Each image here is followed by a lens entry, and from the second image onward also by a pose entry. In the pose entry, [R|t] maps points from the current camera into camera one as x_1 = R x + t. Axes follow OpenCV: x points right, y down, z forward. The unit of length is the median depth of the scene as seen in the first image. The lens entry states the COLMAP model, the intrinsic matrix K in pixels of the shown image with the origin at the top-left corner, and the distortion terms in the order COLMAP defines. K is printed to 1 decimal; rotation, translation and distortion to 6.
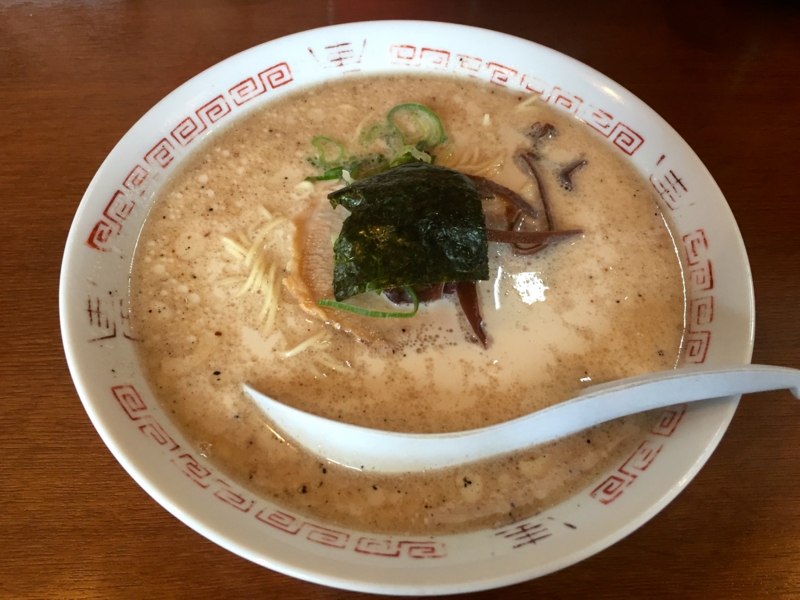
lens RADIAL K [[698.8, 0, 397.6], [0, 698.8, 300.4], [0, 0, 1]] dist [0.055550, -0.122151]
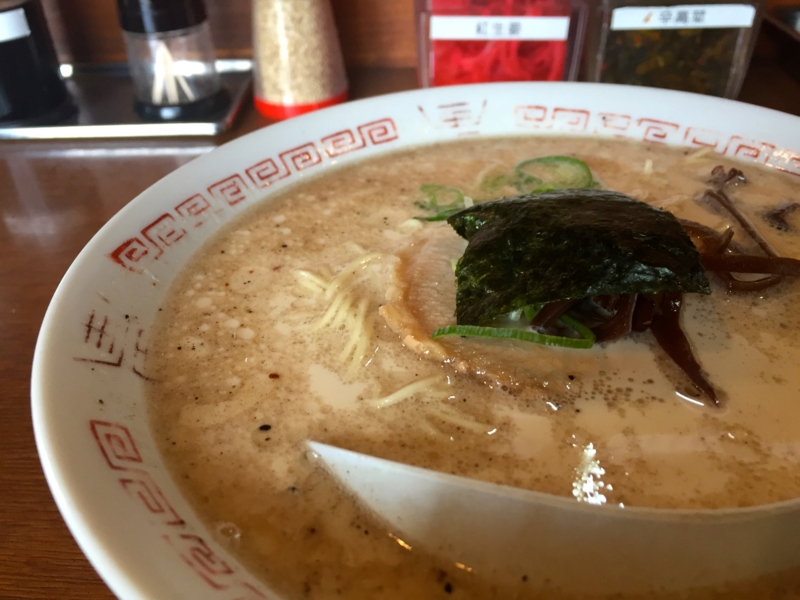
lens RADIAL K [[698.8, 0, 403.8], [0, 698.8, 297.7], [0, 0, 1]] dist [0.055550, -0.122151]
pose [[0.996004, 0.027132, -0.085091, -0.079602], [-0.055739, 0.933256, -0.354862, 0.186178], [0.069784, 0.358186, 0.931038, 0.356281]]
